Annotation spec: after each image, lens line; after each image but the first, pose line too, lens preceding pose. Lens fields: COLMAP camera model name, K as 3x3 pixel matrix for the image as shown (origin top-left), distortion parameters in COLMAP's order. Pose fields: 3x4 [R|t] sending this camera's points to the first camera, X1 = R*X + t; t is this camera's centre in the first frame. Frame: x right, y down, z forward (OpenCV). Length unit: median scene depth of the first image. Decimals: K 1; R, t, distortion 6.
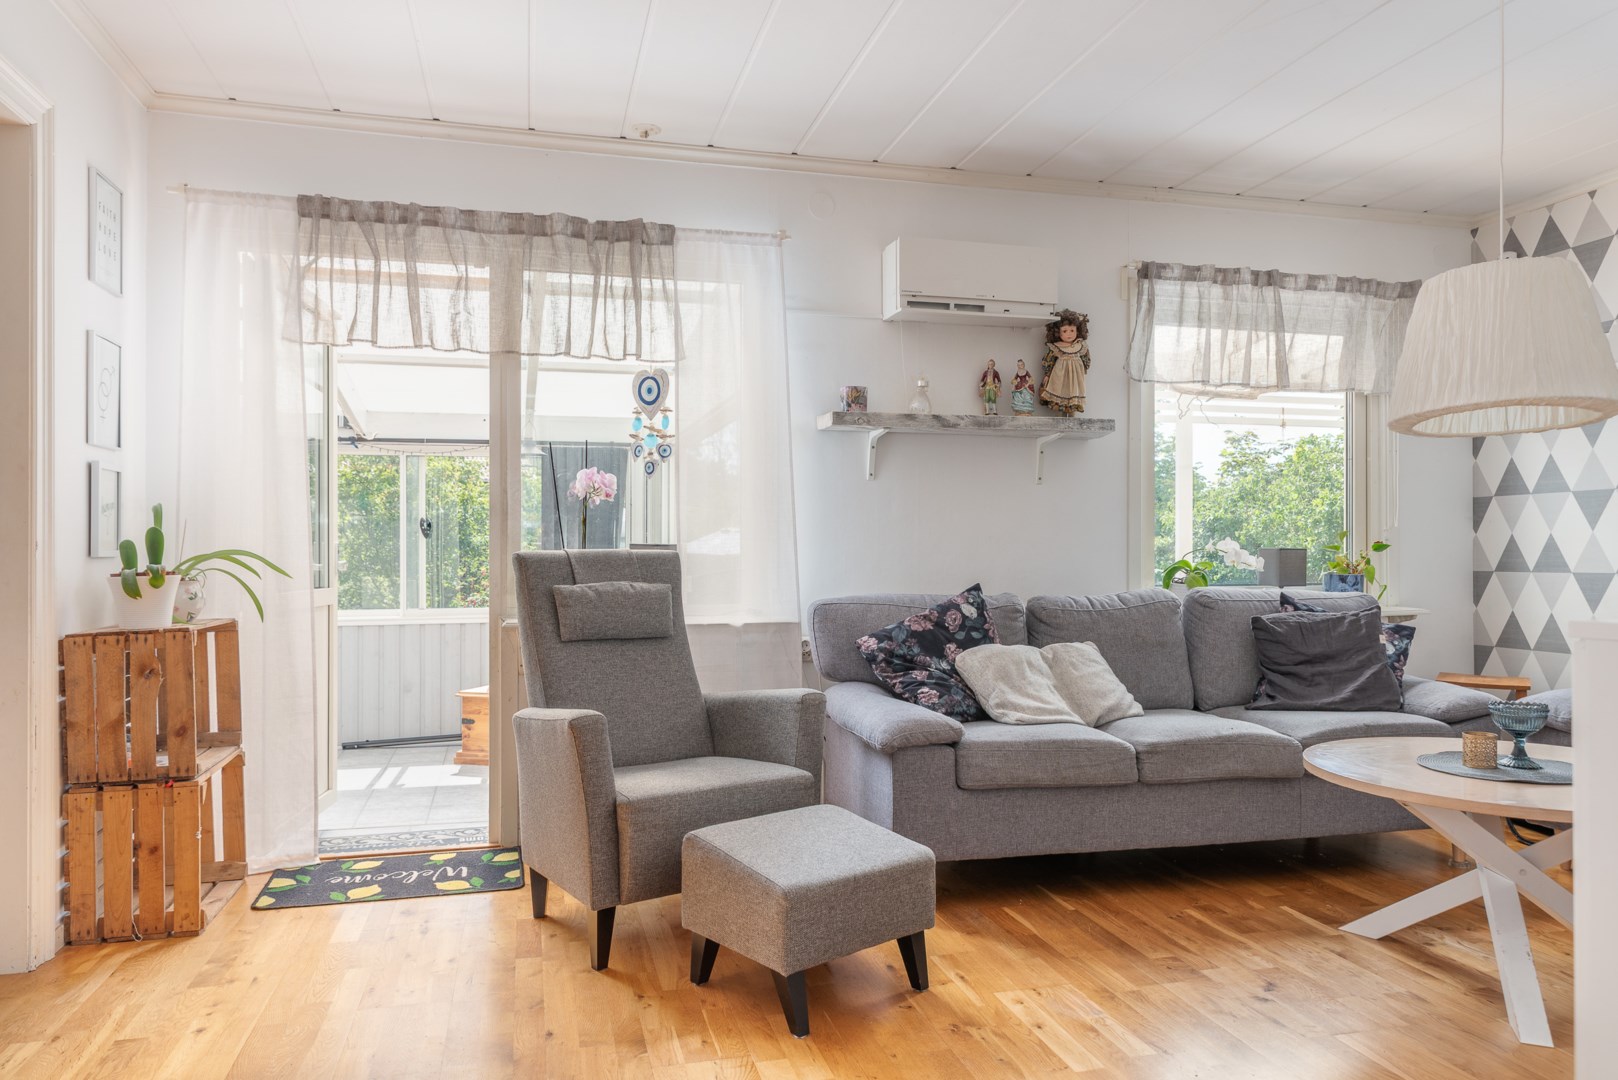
lens RADIAL K [[1081.4, 0, 806.8], [0, 1081.4, 544.1], [0, 0, 1]] dist [0.000280, -0.001254]
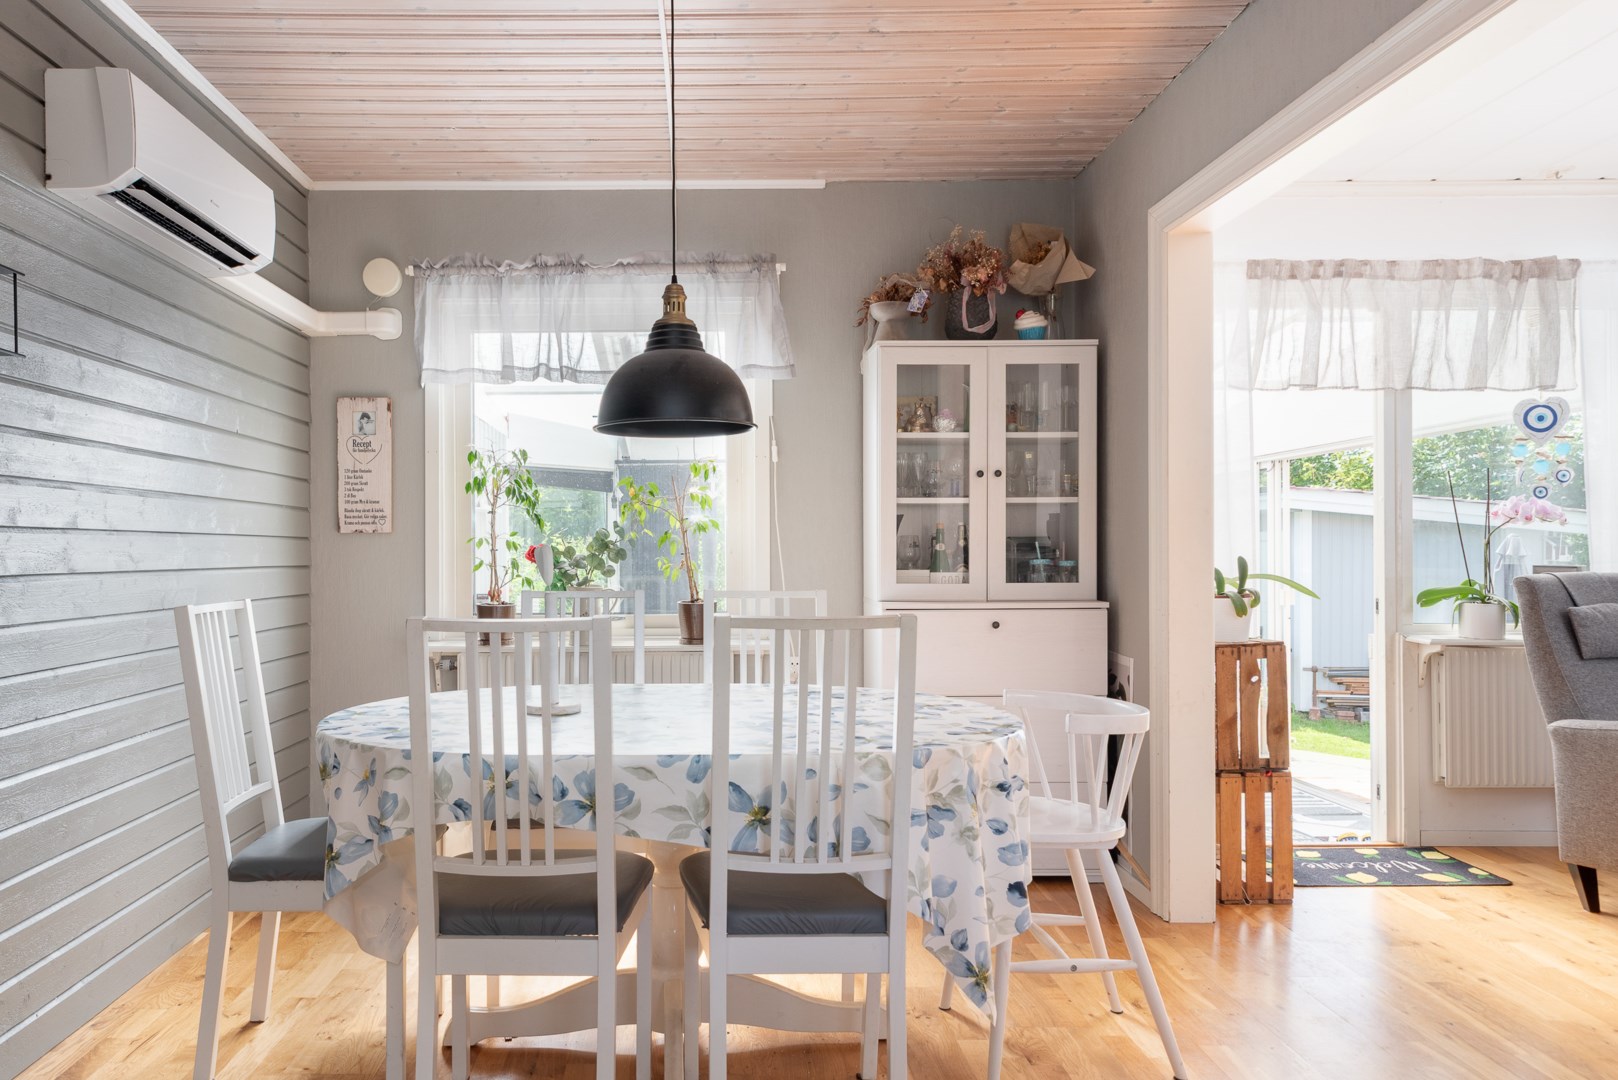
lens RADIAL K [[1116.2, 0, 700.1], [0, 1116.2, 554.9], [0, 0, 1]] dist [0.006686, -0.001694]
pose [[0.966599, -0.003705, -0.256265, -0.736938], [0.005088, 0.999976, 0.004731, -0.022150], [0.256242, -0.005877, 0.966595, -0.285636]]
